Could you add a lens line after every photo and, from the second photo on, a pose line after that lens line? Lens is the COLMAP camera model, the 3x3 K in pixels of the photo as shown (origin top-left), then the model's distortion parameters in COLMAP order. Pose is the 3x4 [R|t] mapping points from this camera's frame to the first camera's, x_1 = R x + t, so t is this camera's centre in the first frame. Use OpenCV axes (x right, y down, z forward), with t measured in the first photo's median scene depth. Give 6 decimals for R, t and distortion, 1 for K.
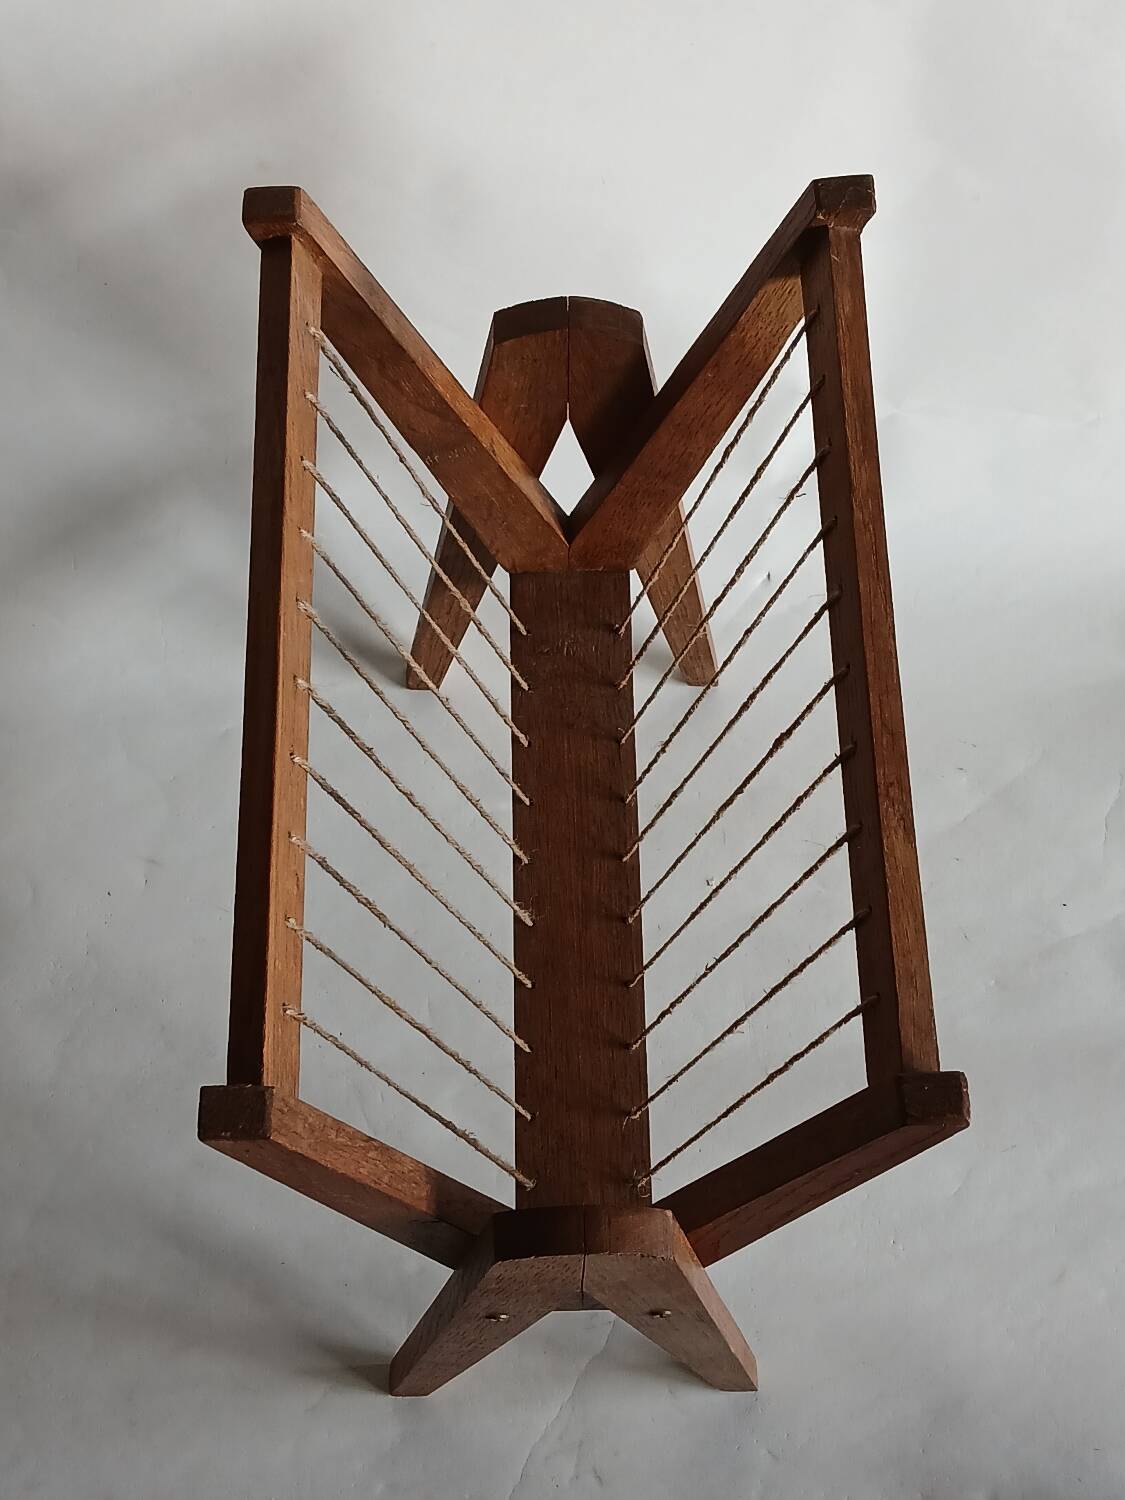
lens RADIAL K [[2270.6, 0, 604.4], [0, 2270.6, 748.7], [0, 0, 1]] dist [0.036859, -0.045343]
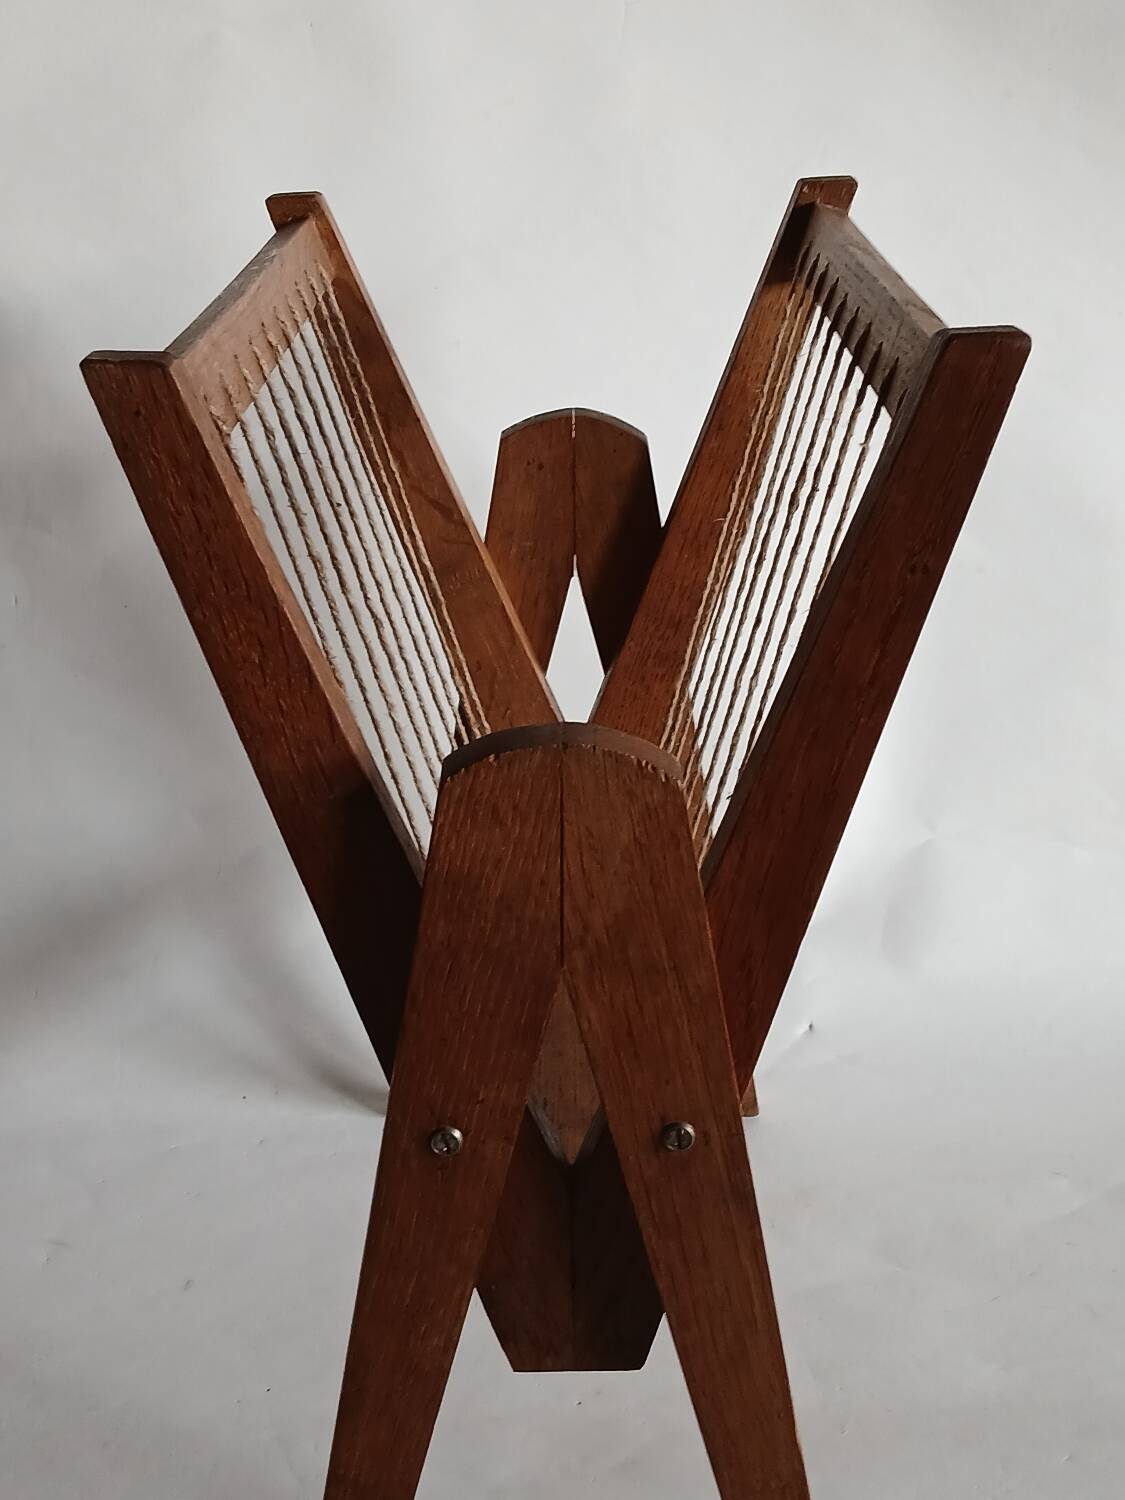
lens RADIAL K [[2219.8, 0, 593.5], [0, 2219.8, 793.2], [0, 0, 1]] dist [0.100959, -0.023616]
pose [[0.999412, -0.016522, -0.030039, 0.018885], [-0.010507, 0.686431, -0.727119, 0.612209], [0.032633, 0.727008, 0.685853, 0.415310]]
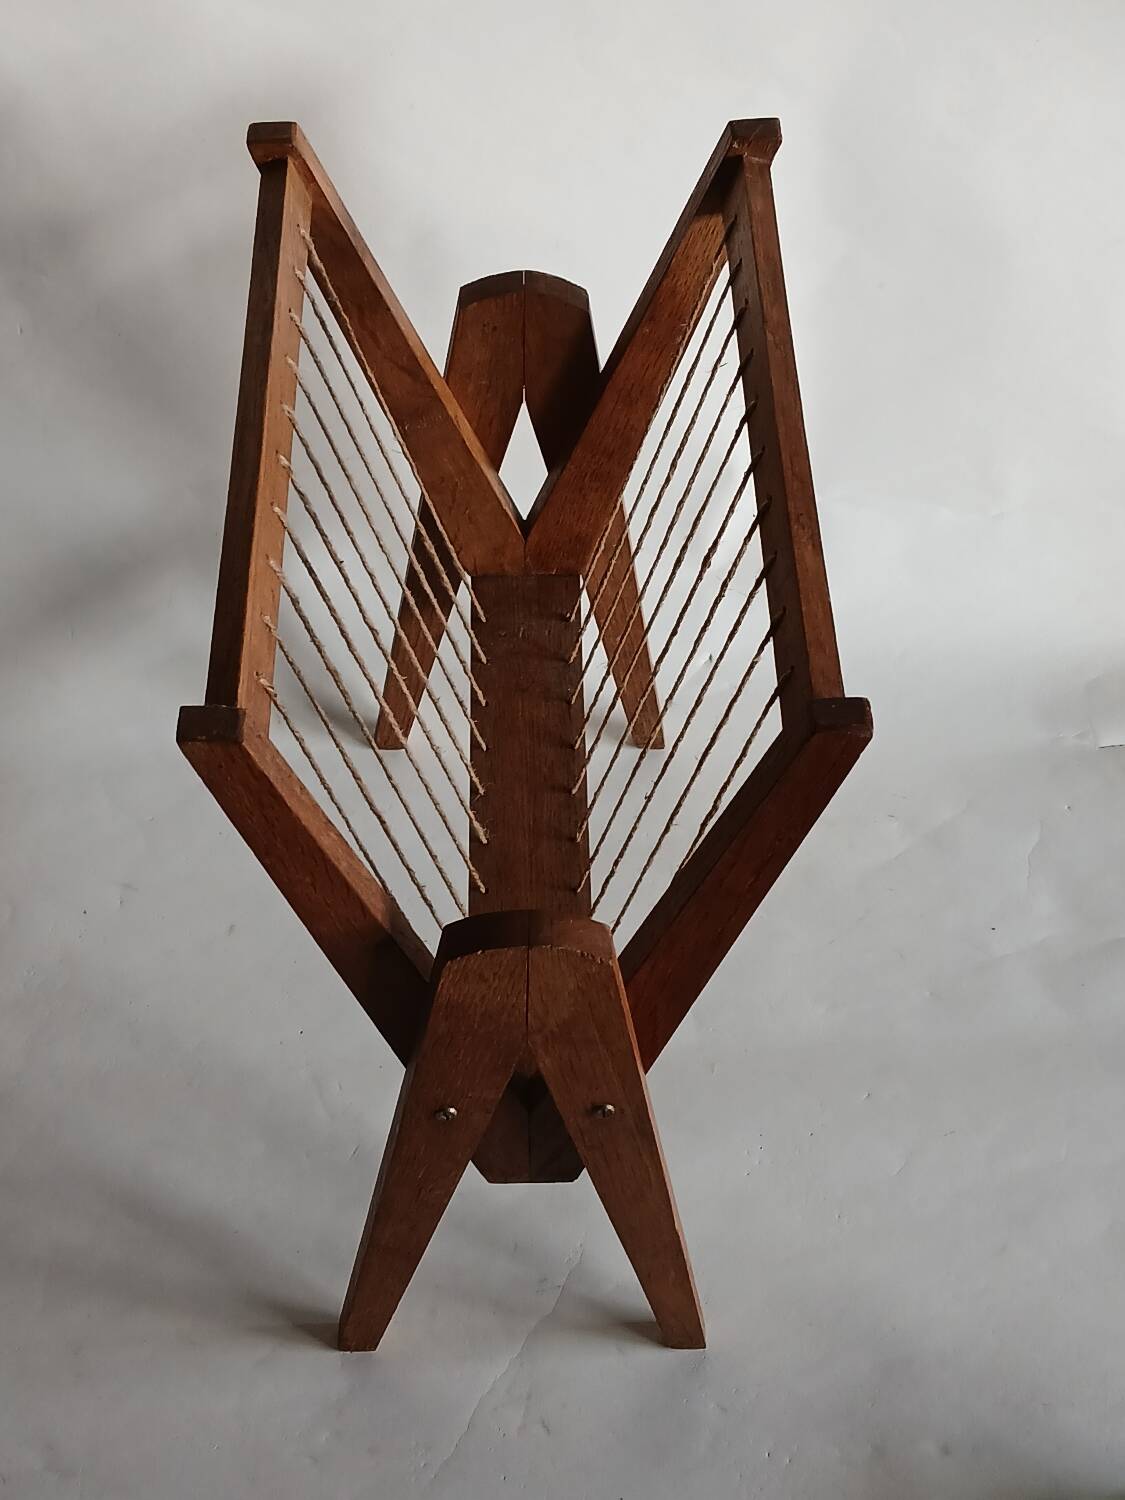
lens RADIAL K [[2288.9, 0, 617.5], [0, 2288.9, 751.0], [0, 0, 1]] dist [0.048790, 0.076223]
pose [[0.999859, 0.002269, 0.016662, 0.011982], [0.002577, 0.958477, -0.285158, 0.348537], [-0.016617, 0.285161, 0.958336, -0.047619]]
